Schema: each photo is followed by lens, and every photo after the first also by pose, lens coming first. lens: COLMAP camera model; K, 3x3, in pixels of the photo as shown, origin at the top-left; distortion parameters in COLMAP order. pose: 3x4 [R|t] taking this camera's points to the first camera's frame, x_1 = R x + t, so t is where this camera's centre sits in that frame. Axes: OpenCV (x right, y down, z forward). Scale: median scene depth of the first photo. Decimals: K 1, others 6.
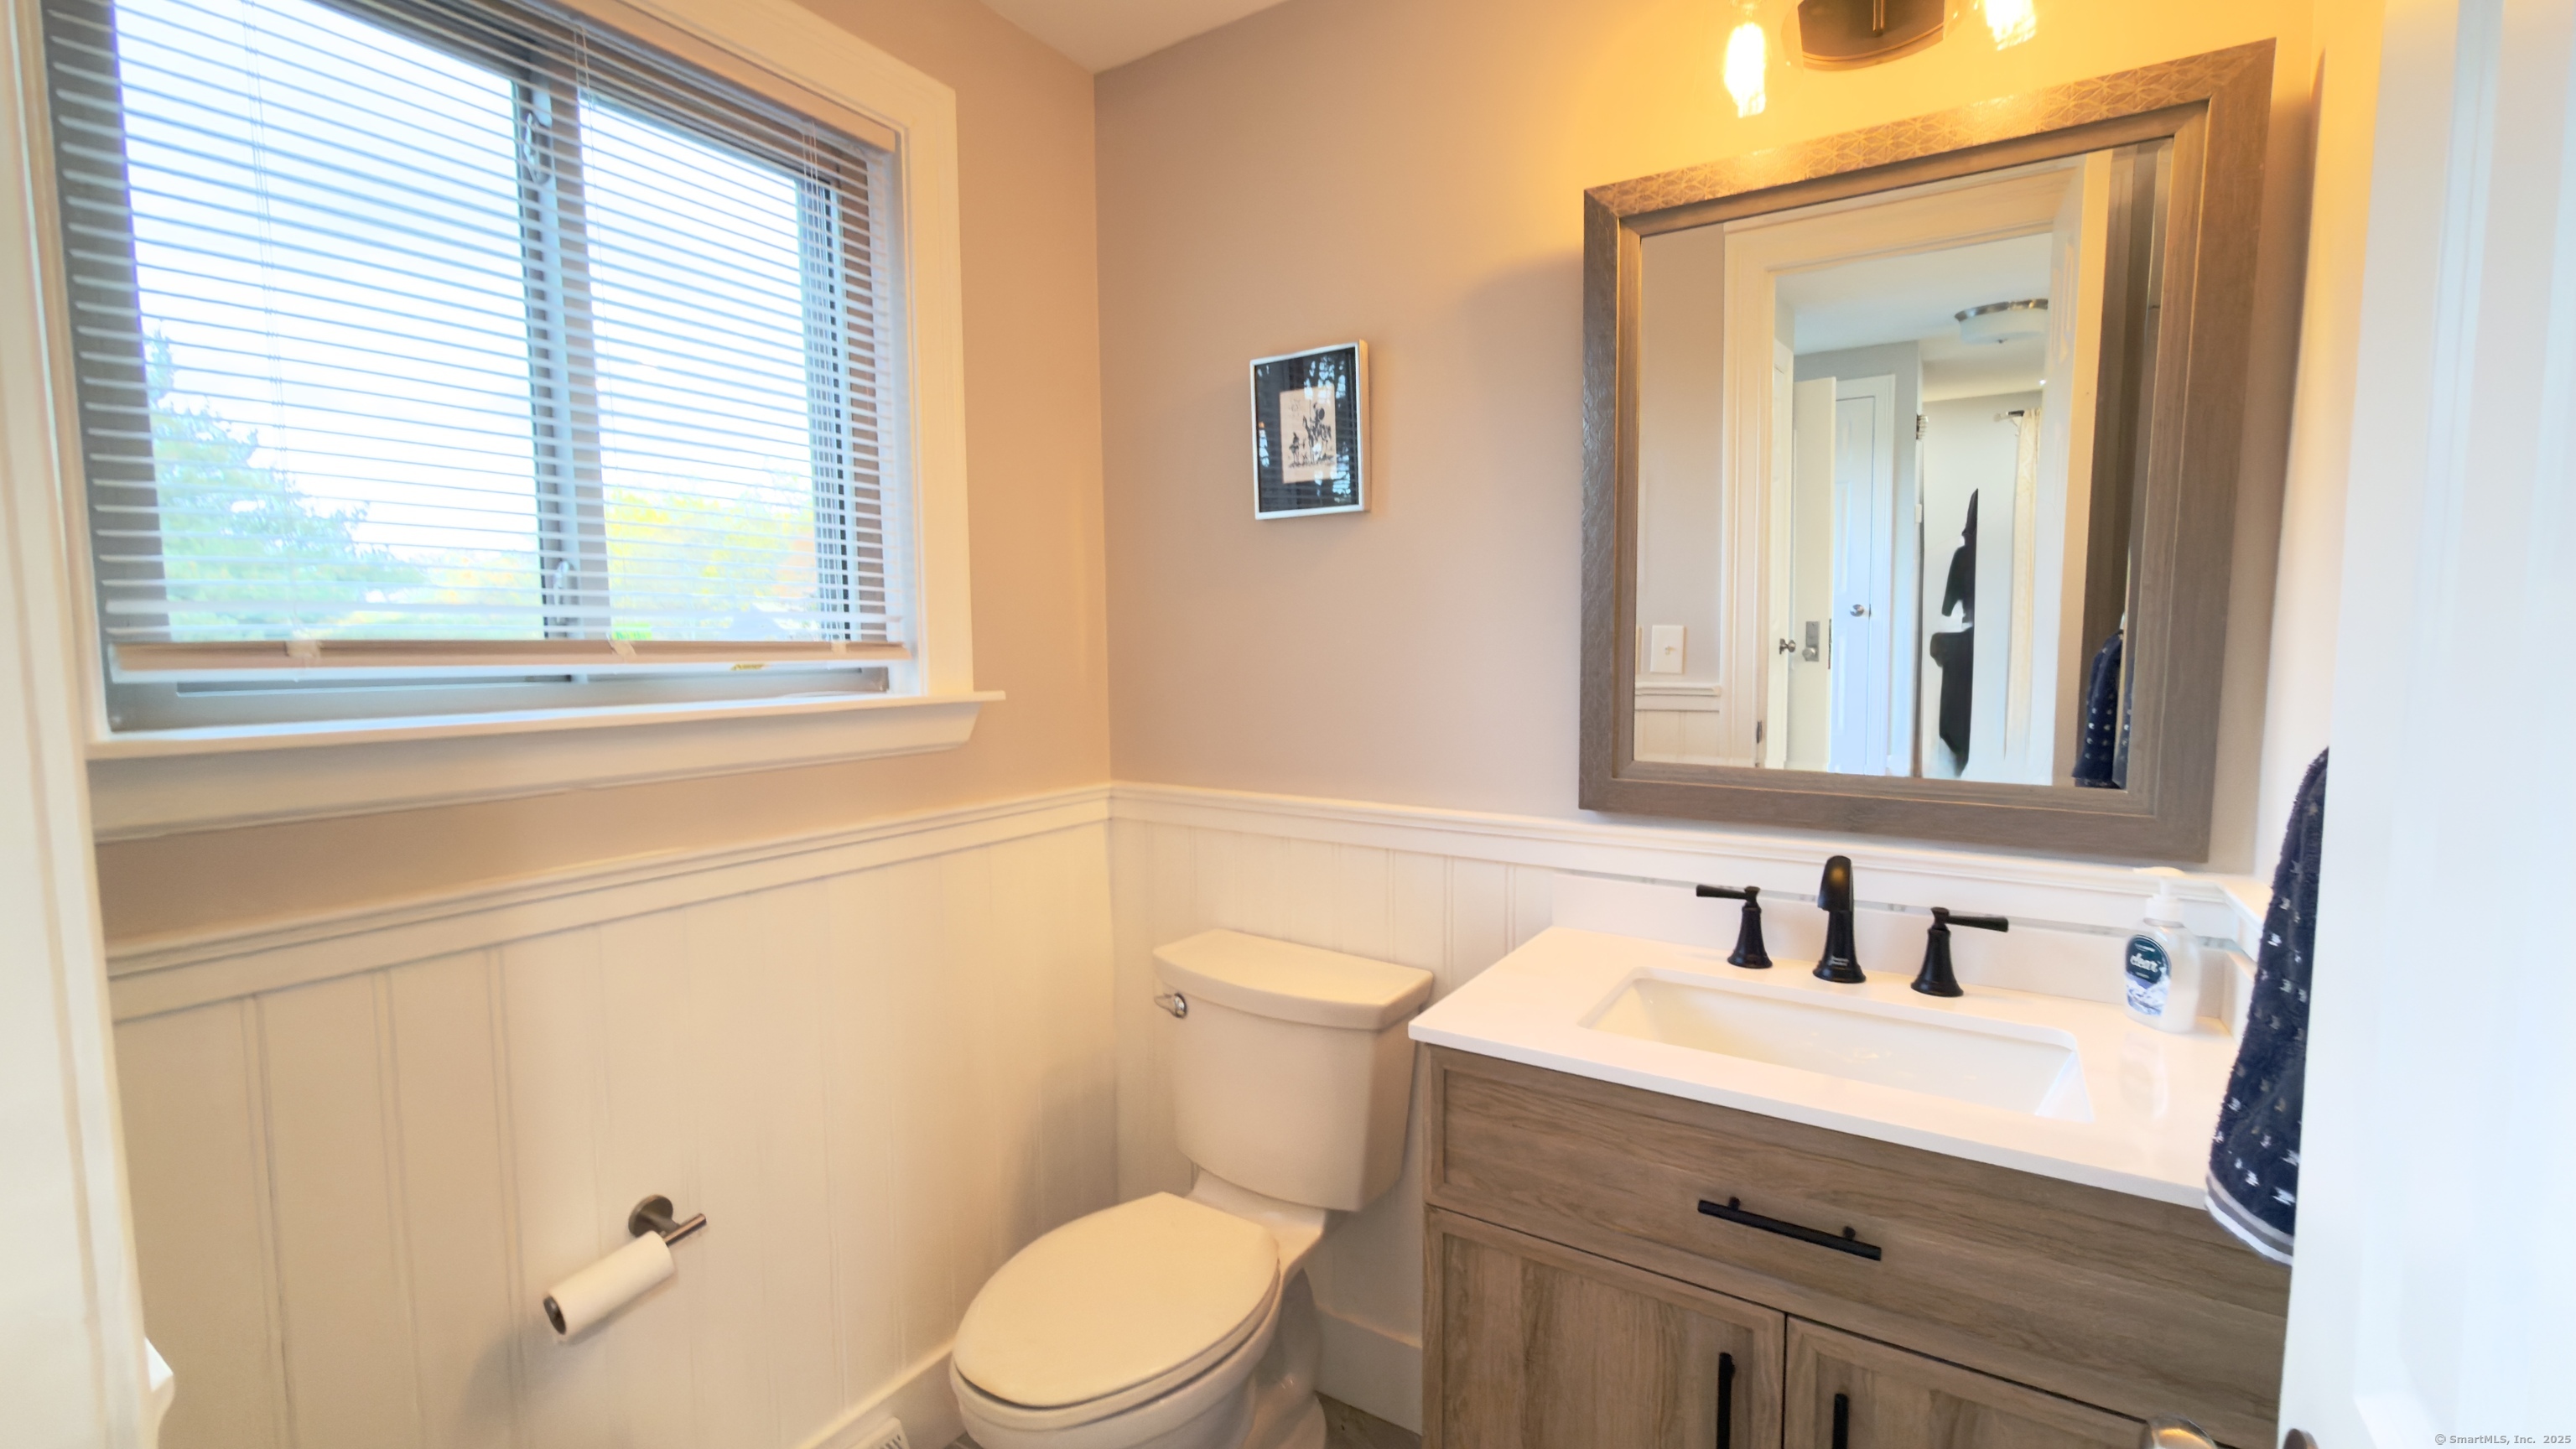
lens RADIAL K [[1072.4, 0, 1285.4], [0, 1072.4, 726.1], [0, 0, 1]] dist [-0.000344, 0.000426]
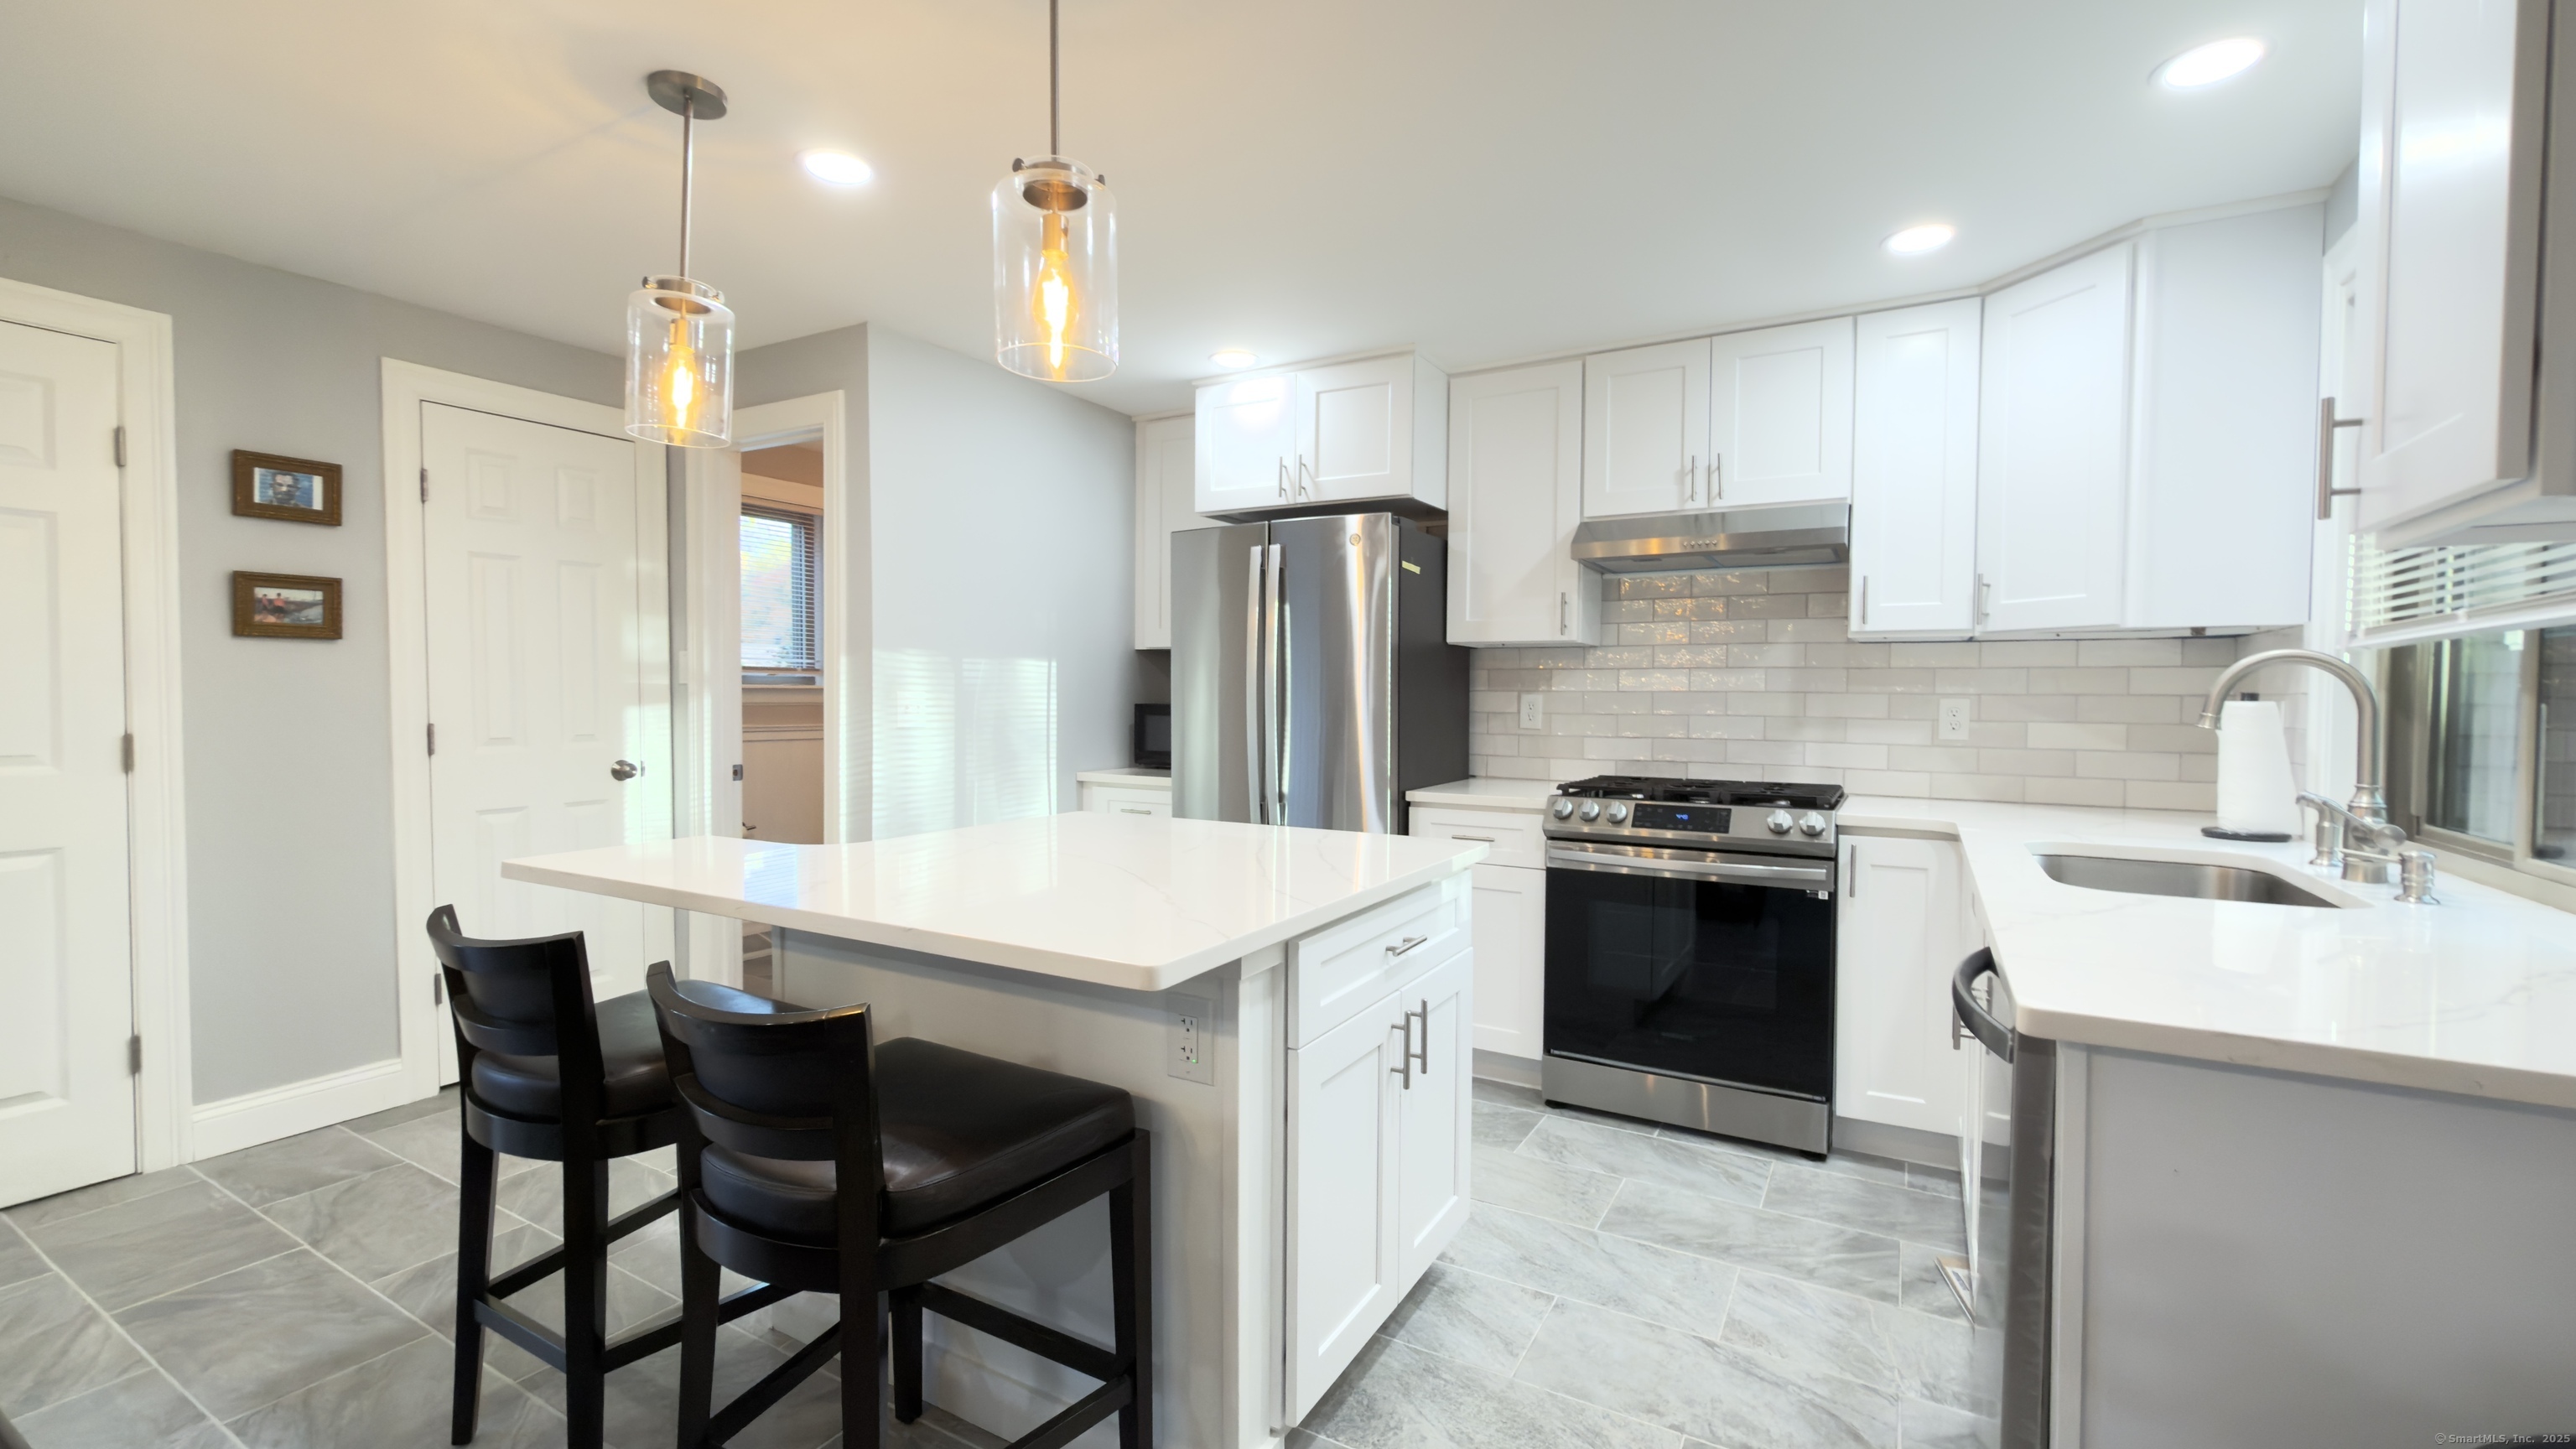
lens RADIAL K [[1072.4, 0, 1285.4], [0, 1072.4, 726.1], [0, 0, 1]] dist [-0.000344, 0.000426]
pose [[0.998936, 0.020091, 0.041522, 1.159787], [-0.018115, 0.998710, -0.047439, 0.281441], [-0.042421, 0.046636, 0.998011, -2.883166]]
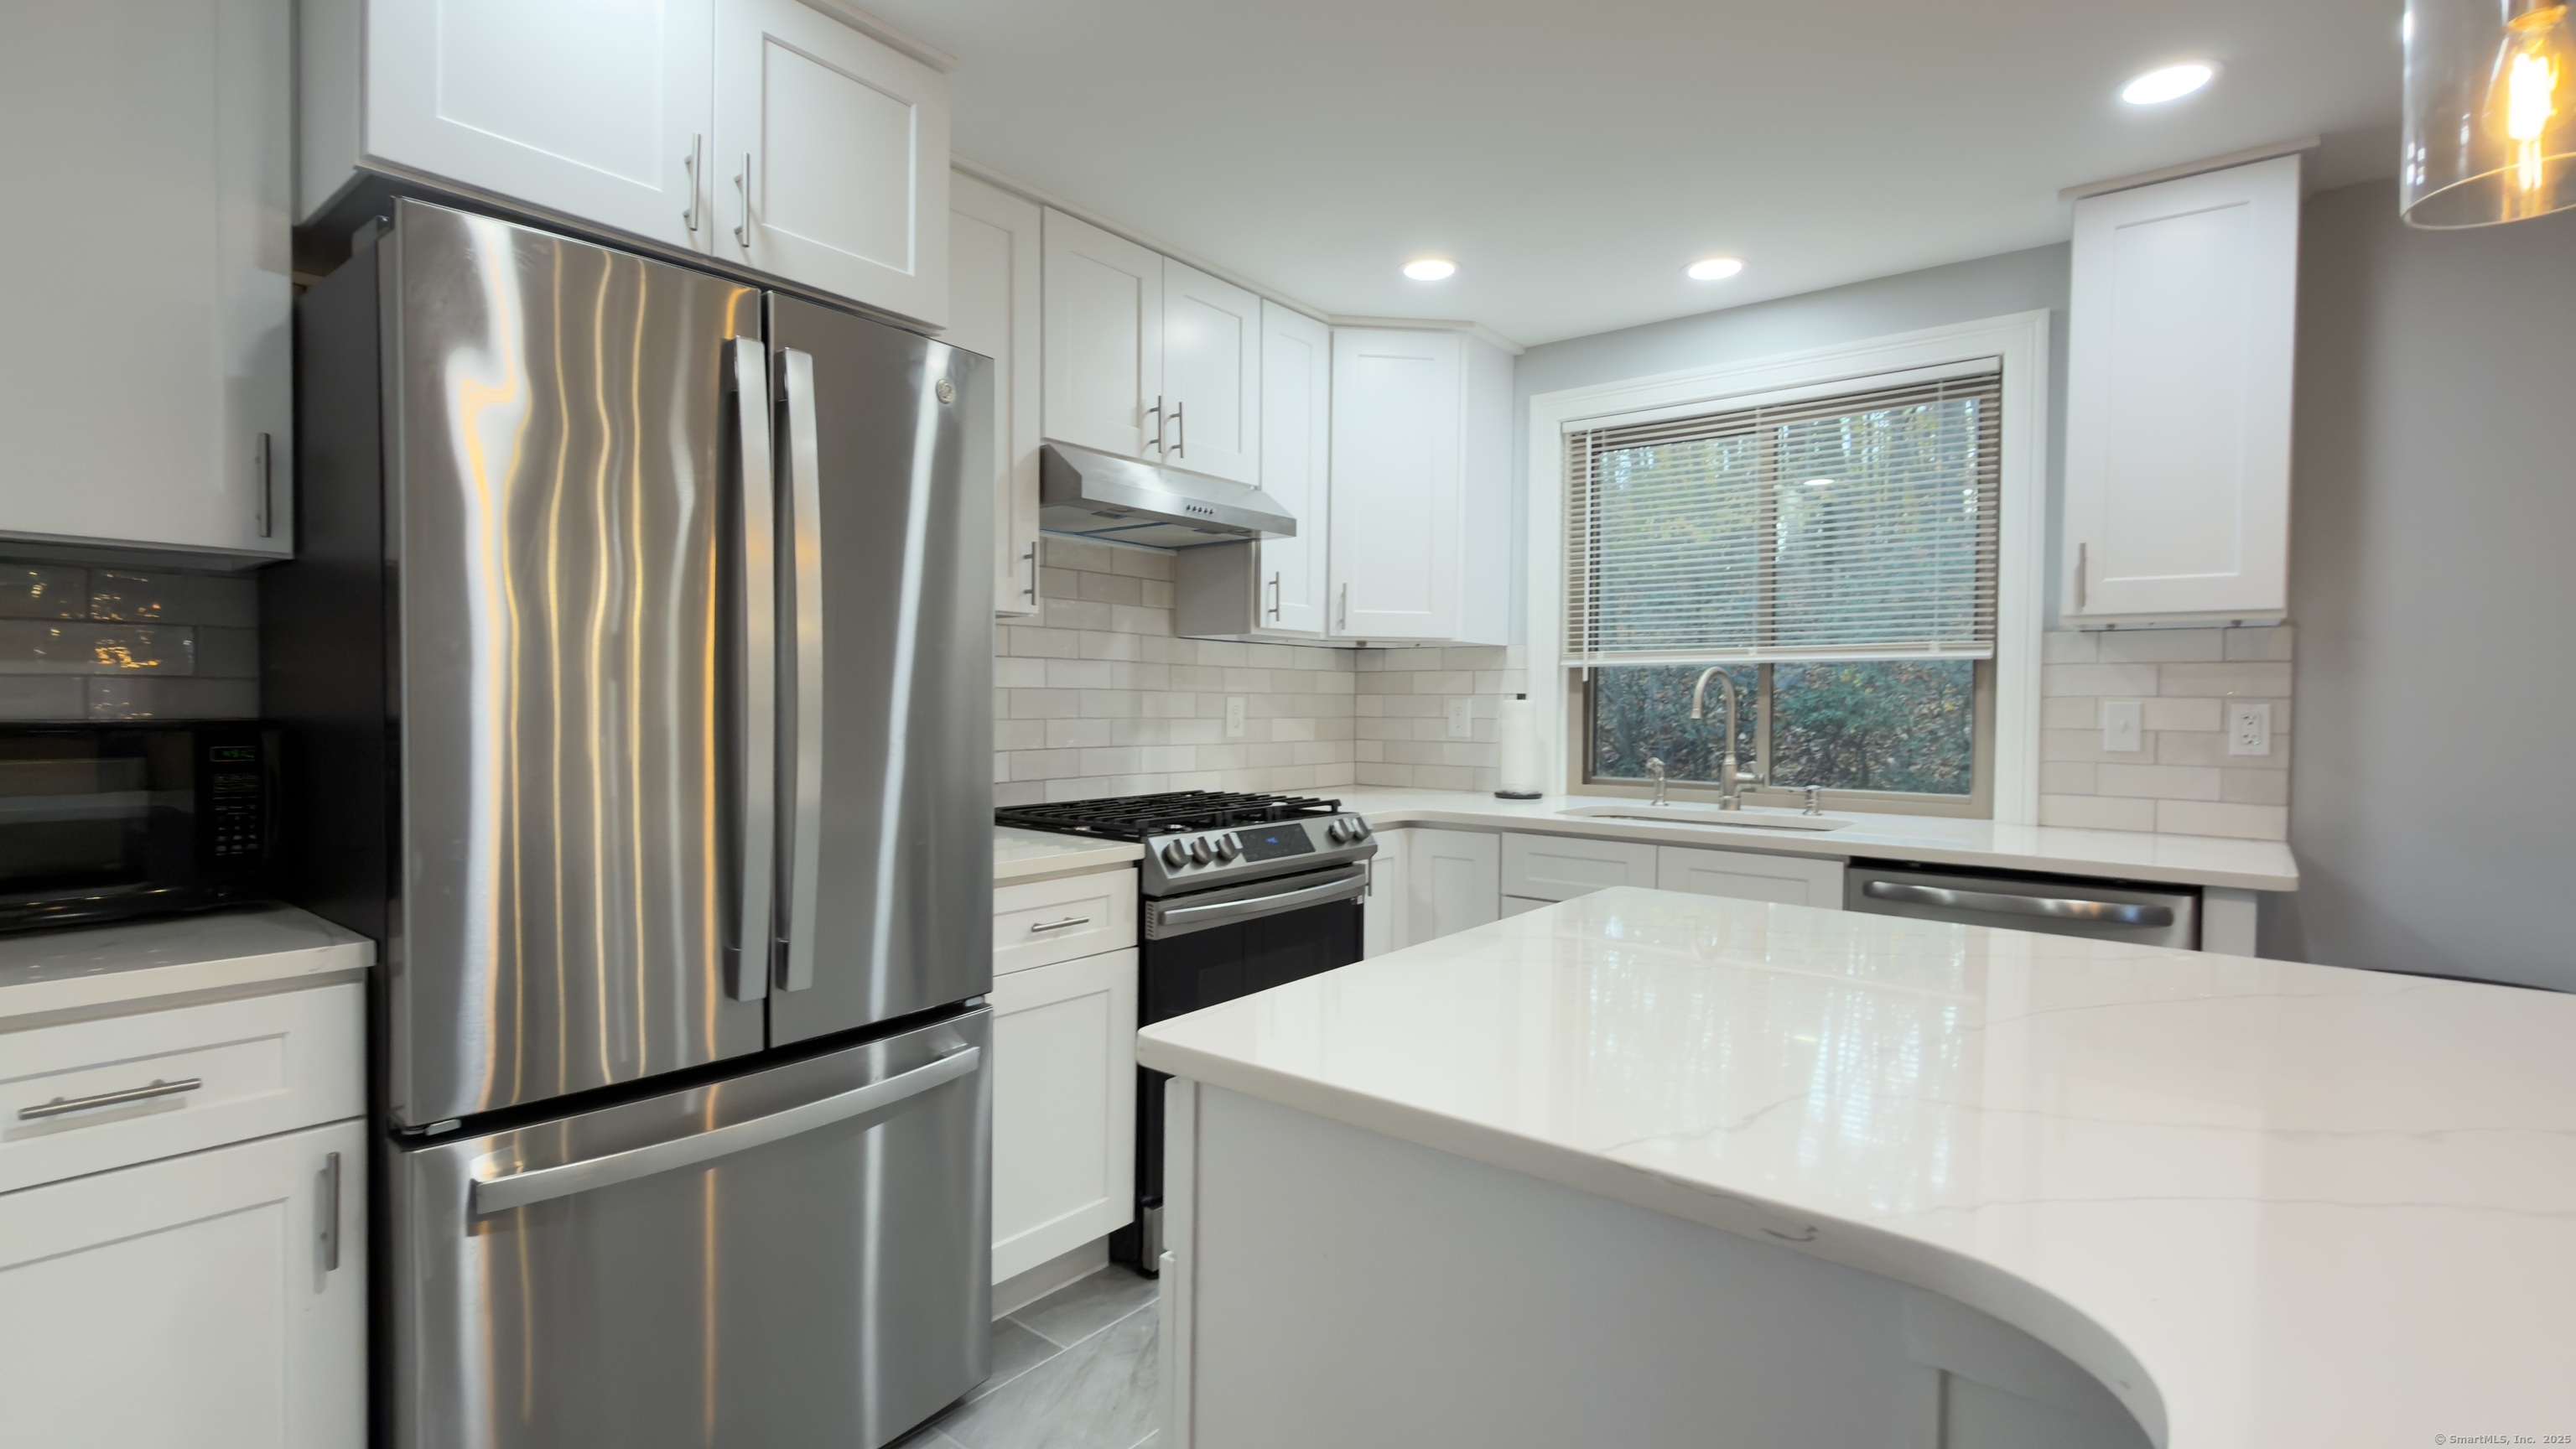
lens RADIAL K [[1182.5, 0, 1282.4], [0, 1182.5, 729.8], [0, 0, 1]] dist [-0.003174, -0.000200]
pose [[0.105240, -0.010899, 0.994387, -0.038816], [0.066643, 0.997769, 0.003883, 0.140380], [-0.992211, 0.065861, 0.105732, -0.783269]]
